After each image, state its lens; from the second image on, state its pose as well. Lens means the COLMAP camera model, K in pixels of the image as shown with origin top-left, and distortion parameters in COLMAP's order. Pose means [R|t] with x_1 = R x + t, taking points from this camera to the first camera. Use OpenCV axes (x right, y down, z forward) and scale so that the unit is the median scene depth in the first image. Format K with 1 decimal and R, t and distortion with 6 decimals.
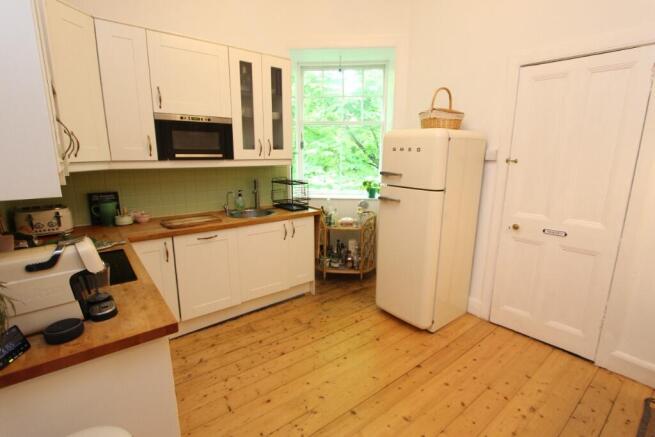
lens RADIAL K [[313.6, 0, 327.5], [0, 313.6, 218.5], [0, 0, 1]] dist [0.000108, 0.000640]
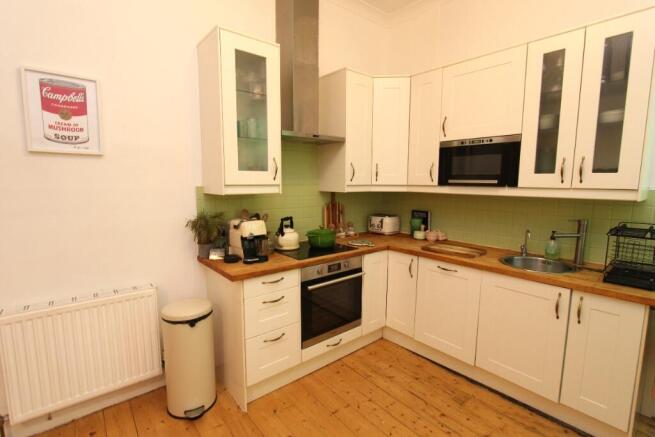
lens RADIAL K [[313.6, 0, 327.5], [0, 313.6, 218.5], [0, 0, 1]] dist [0.000108, 0.000640]
pose [[0.032088, 0.124120, -0.991748, 0.478541], [-0.204637, 0.972055, 0.115034, -0.113452], [0.978312, 0.199257, 0.056591, 0.552022]]
